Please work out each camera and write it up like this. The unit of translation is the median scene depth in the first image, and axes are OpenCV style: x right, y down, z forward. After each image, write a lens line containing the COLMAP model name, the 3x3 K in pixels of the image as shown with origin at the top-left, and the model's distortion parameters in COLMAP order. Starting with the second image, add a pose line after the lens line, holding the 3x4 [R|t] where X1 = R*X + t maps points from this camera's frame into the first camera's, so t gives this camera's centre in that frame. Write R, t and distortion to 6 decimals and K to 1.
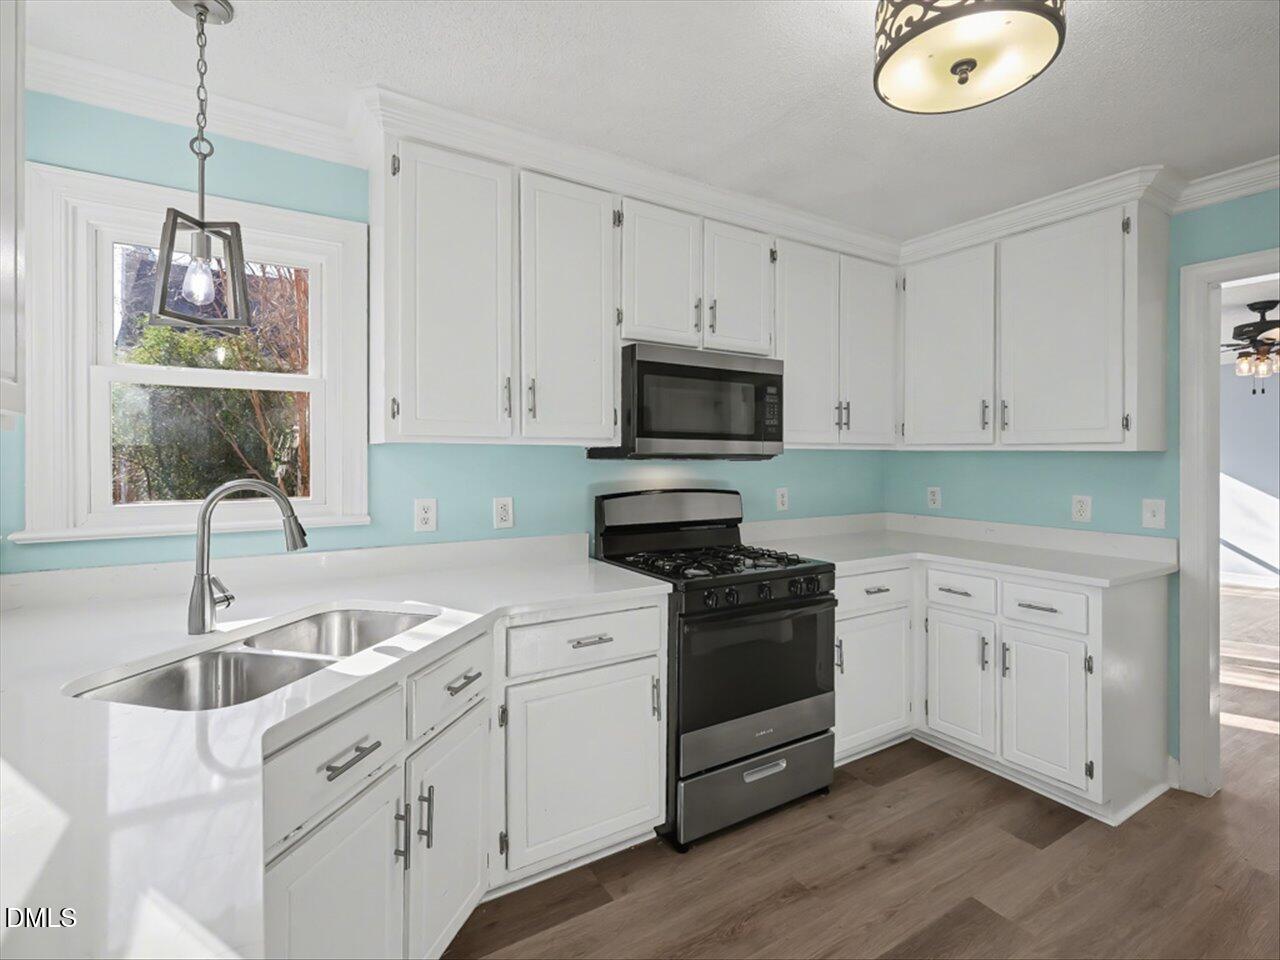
lens RADIAL K [[610.9, 0, 638.1], [0, 610.9, 462.3], [0, 0, 1]] dist [0.001281, 0.000101]
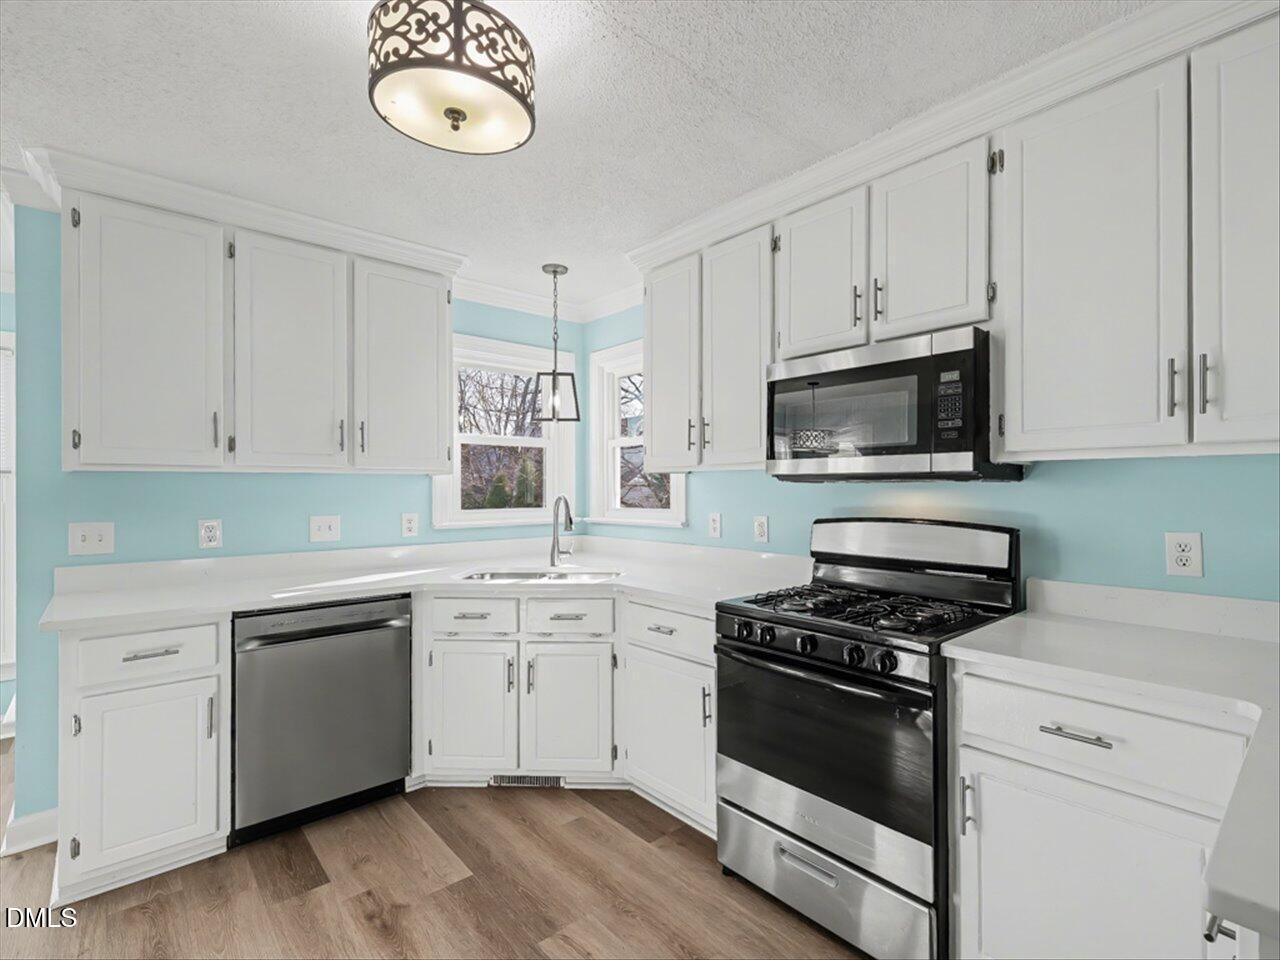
lens RADIAL K [[608.3, 0, 640.0], [0, 608.3, 480.0], [0, 0, 1]] dist [-0.000635, -0.000073]
pose [[0.150640, -0.012319, -0.988512, 0.829767], [0.001797, 0.999924, -0.012187, 0.003015], [0.988587, 0.000060, 0.150650, 0.566102]]
